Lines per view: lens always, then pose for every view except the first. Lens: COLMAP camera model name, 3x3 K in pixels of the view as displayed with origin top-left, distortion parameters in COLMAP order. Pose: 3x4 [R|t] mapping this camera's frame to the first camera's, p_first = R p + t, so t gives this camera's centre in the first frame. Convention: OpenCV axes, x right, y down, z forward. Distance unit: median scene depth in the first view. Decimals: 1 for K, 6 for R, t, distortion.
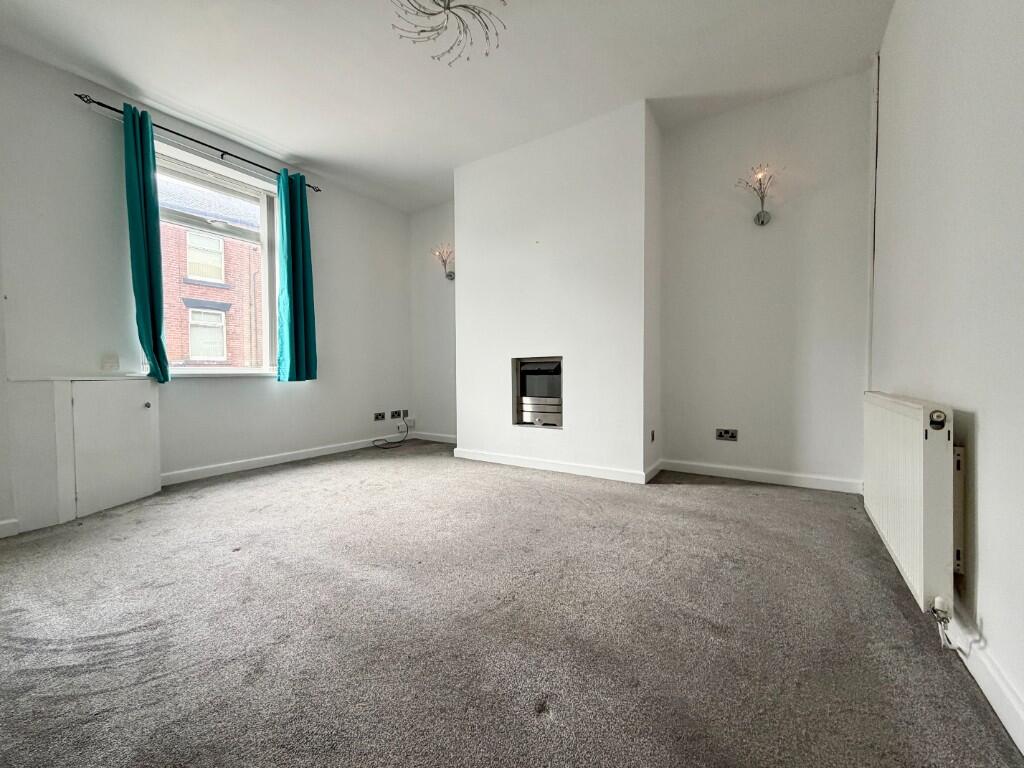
lens RADIAL K [[407.8, 0, 507.8], [0, 407.8, 385.2], [0, 0, 1]] dist [-0.000807, 0.000828]
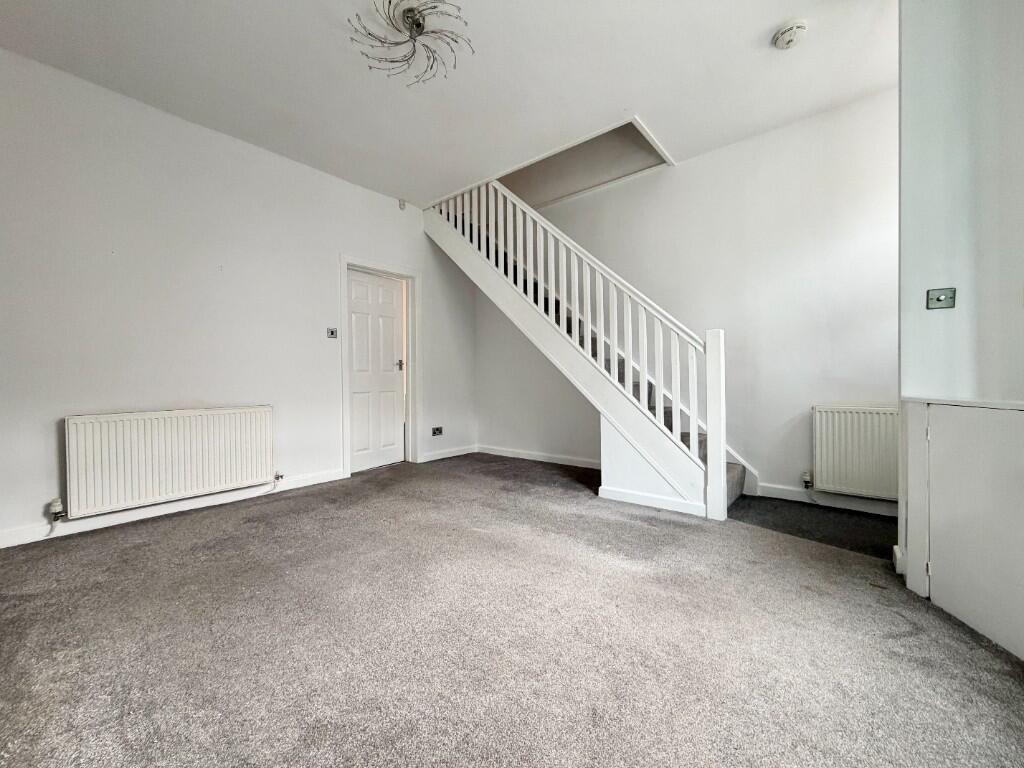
lens RADIAL K [[407.8, 0, 511.3], [0, 407.8, 381.7], [0, 0, 1]] dist [-0.000807, 0.000828]
pose [[-0.995405, 0.019337, 0.093784, -0.338154], [0.023034, 0.998993, 0.038502, -0.075054], [-0.092945, 0.040485, -0.994848, 1.432918]]
